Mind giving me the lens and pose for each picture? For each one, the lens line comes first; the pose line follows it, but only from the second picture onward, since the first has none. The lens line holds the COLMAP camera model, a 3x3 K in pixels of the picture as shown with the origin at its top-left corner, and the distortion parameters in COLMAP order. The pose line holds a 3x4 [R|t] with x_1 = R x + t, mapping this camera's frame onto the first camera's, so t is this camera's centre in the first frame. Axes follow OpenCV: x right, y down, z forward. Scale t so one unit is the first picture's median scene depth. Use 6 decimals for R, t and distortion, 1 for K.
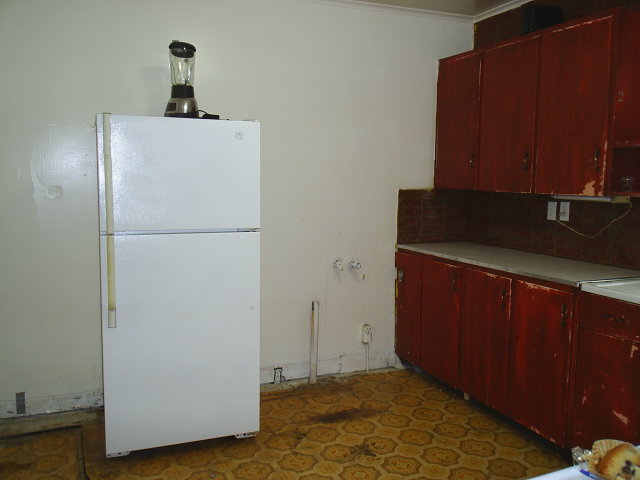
lens RADIAL K [[587.4, 0, 320.7], [0, 587.4, 231.4], [0, 0, 1]] dist [0.143714, -0.256756]
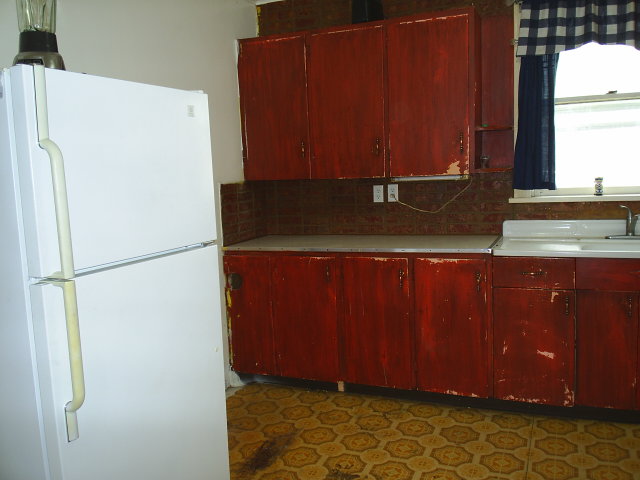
lens RADIAL K [[582.4, 0, 331.0], [0, 582.4, 233.5], [0, 0, 1]] dist [0.131160, -0.267821]
pose [[0.708988, -0.119882, 0.694956, -0.448577], [0.117519, 0.991751, 0.051188, -0.029629], [-0.695360, 0.045378, 0.717228, 0.334168]]
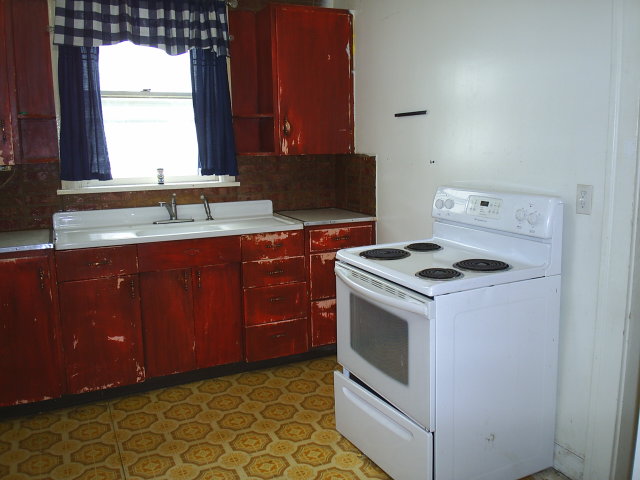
lens RADIAL K [[573.2, 0, 320.0], [0, 573.2, 240.0], [0, 0, 1]] dist [0.067407, -0.190829]
pose [[-0.025276, -0.175266, 0.984197, -0.491480], [0.115177, 0.977444, 0.177021, -0.040108], [-0.993023, 0.117831, -0.004519, 0.425124]]
